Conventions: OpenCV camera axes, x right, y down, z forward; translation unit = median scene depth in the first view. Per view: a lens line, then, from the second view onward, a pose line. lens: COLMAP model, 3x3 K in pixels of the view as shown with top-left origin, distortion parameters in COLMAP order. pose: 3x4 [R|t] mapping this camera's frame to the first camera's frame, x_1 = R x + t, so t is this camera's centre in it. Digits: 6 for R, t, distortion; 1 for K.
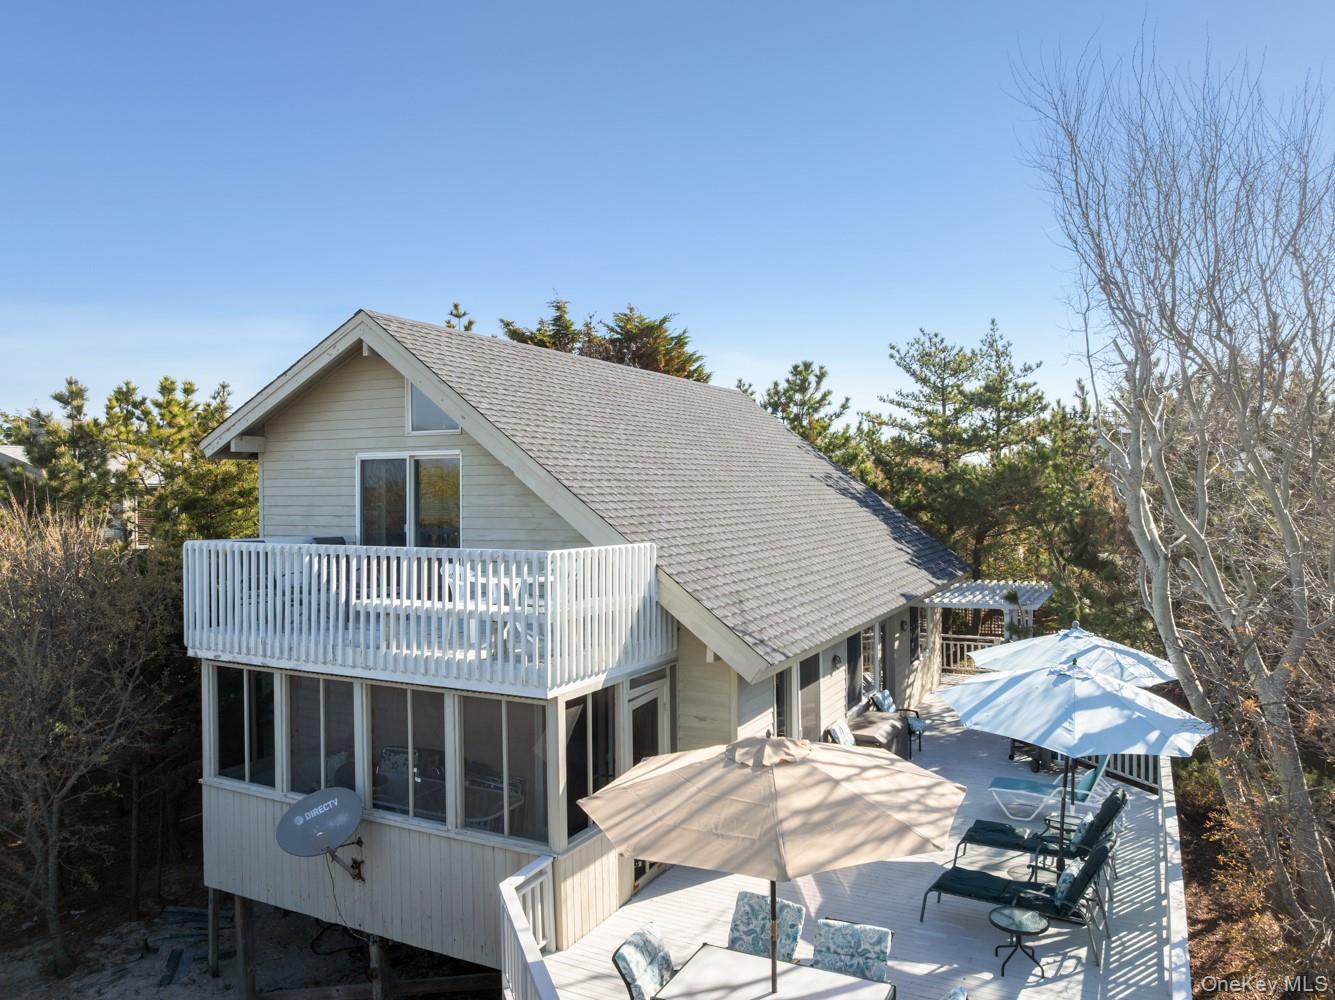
lens RADIAL K [[876.3, 0, 667.5], [0, 876.3, 500.0], [0, 0, 1]] dist [-0.021630, -0.000732]
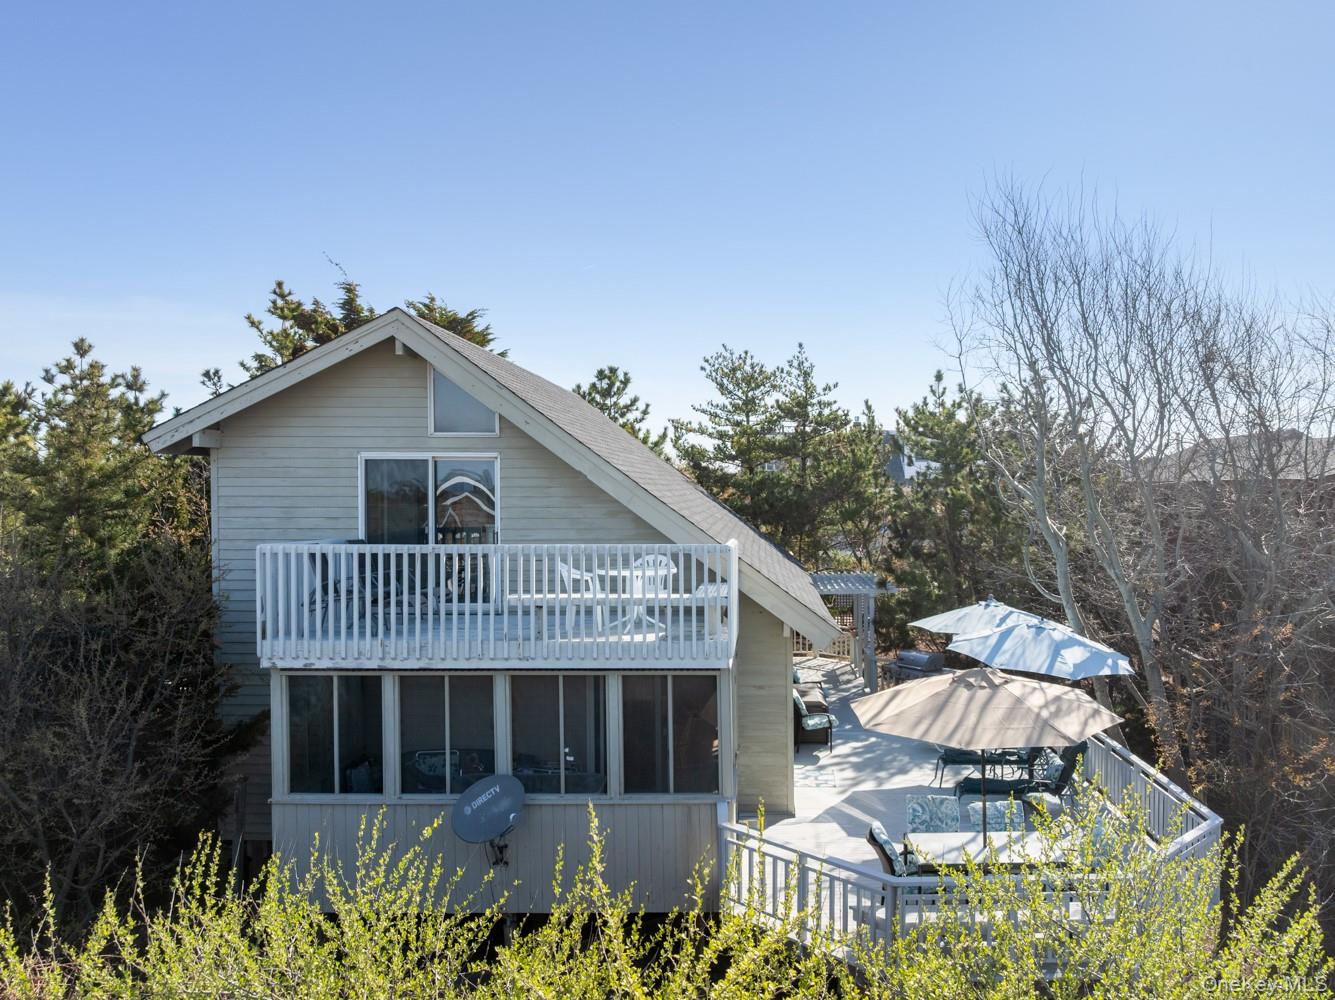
lens RADIAL K [[957.2, 0, 687.0], [0, 957.2, 494.8], [0, 0, 1]] dist [-0.005968, -0.001184]
pose [[0.905252, 0.005871, 0.424833, -0.476155], [-0.002814, 0.999965, -0.007824, 0.000337], [-0.424865, 0.005888, 0.905238, -0.103487]]
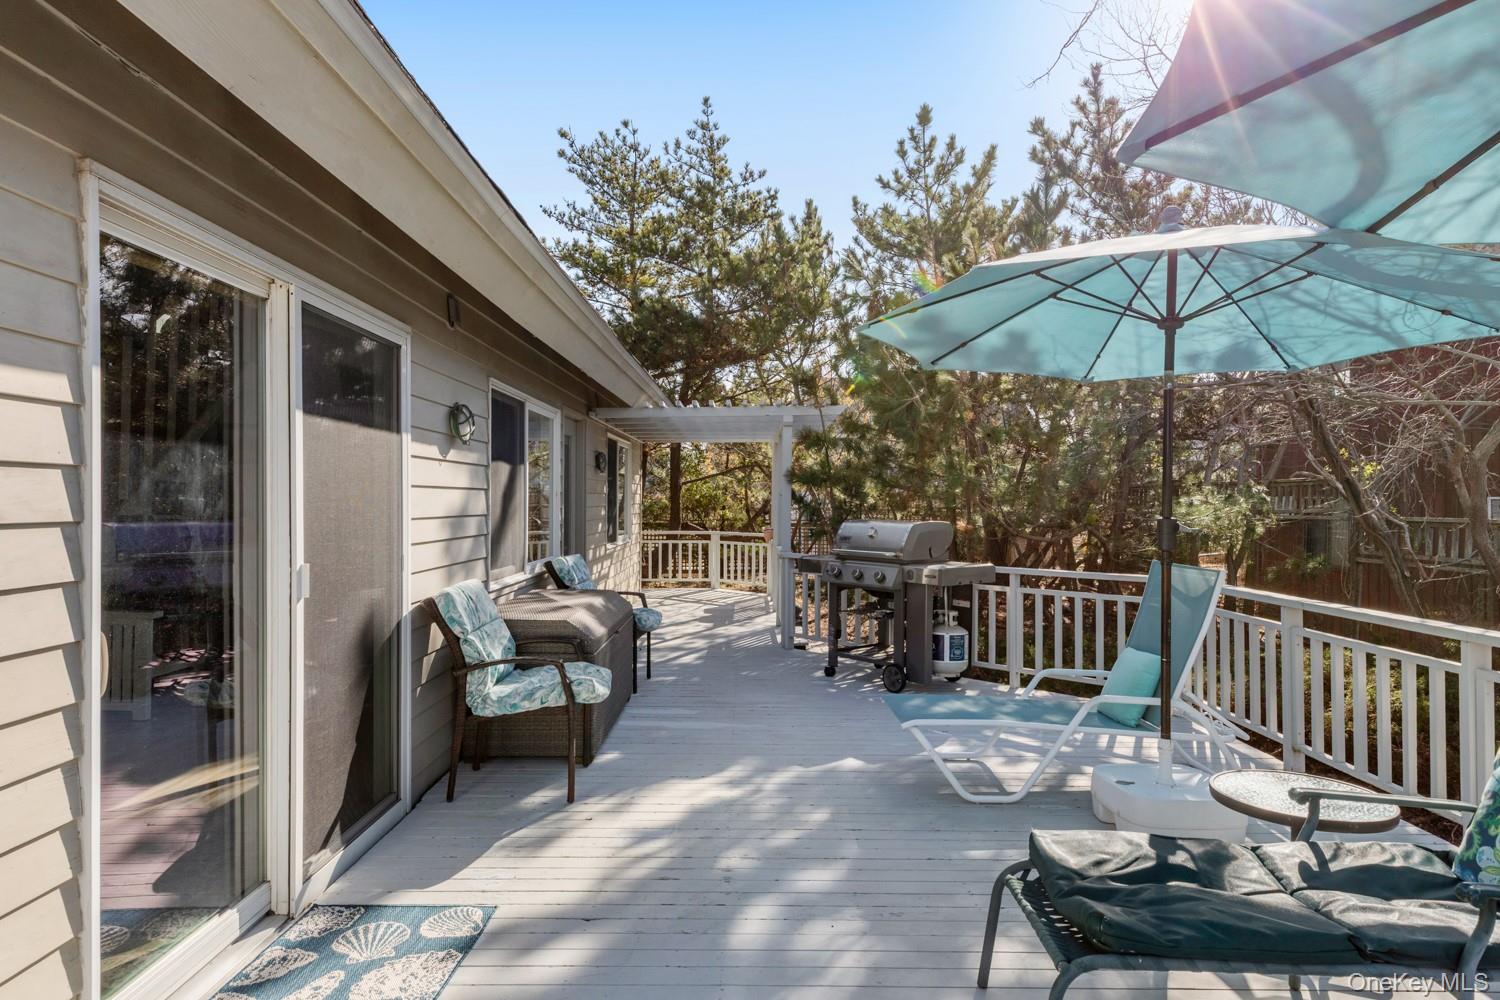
lens RADIAL K [[821.6, 0, 750.0], [0, 821.6, 500.0], [0, 0, 1]] dist [0.002429, 0.001462]
pose [[0.868980, 0.025742, 0.494177, 0.129312], [-0.018702, 0.999641, -0.019186, 0.221993], [-0.494494, 0.007430, 0.869149, 0.656428]]
